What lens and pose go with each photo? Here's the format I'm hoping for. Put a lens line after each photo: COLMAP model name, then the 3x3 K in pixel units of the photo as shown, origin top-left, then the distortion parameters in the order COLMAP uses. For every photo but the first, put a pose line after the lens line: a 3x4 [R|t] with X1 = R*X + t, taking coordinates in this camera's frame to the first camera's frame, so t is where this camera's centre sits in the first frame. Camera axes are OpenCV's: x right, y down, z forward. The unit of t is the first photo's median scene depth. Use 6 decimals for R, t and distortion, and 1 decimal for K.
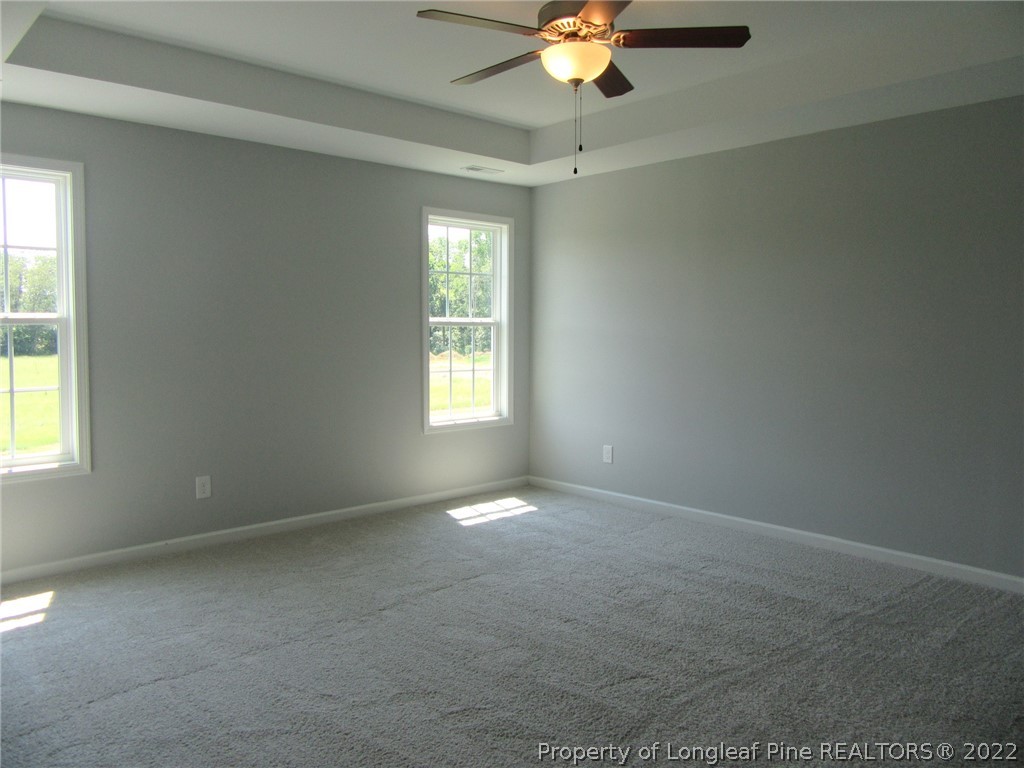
lens RADIAL K [[787.2, 0, 497.3], [0, 787.2, 358.2], [0, 0, 1]] dist [0.024935, 0.009208]
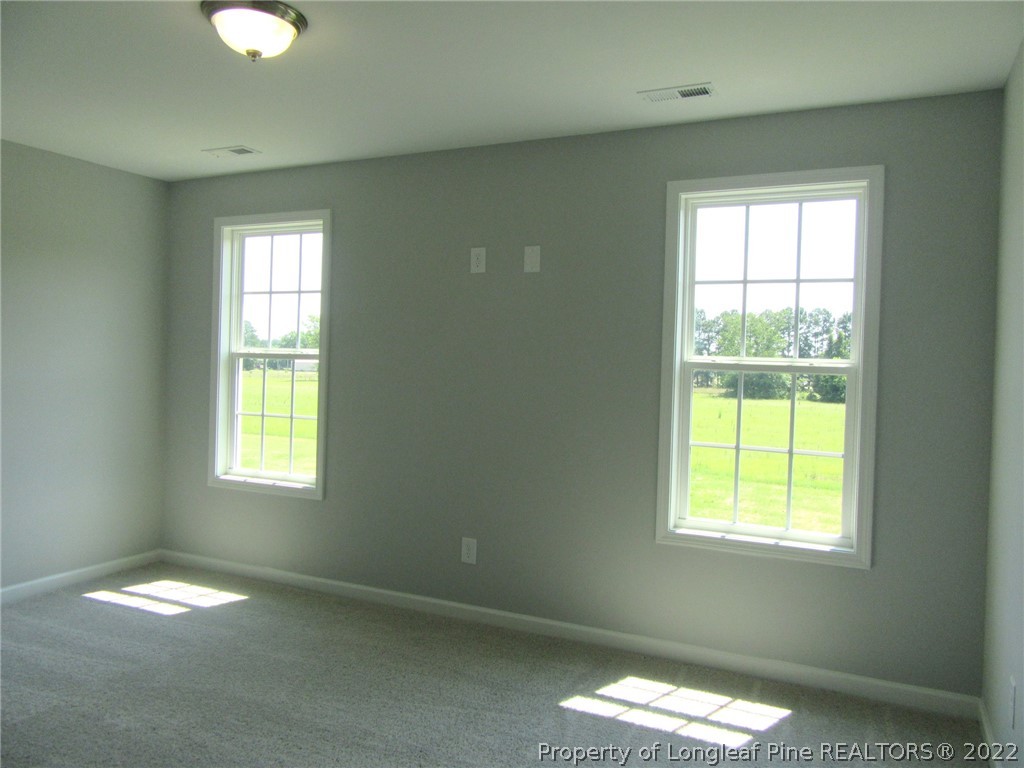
lens RADIAL K [[1118.7, 0, 512.1], [0, 1118.7, 379.7], [0, 0, 1]] dist [0.035460, 0.000000]
pose [[0.229855, 0.016607, -0.973083, 0.712086], [-0.066232, 0.997803, 0.001384, -0.024706], [0.970969, 0.064131, 0.230450, 0.638879]]
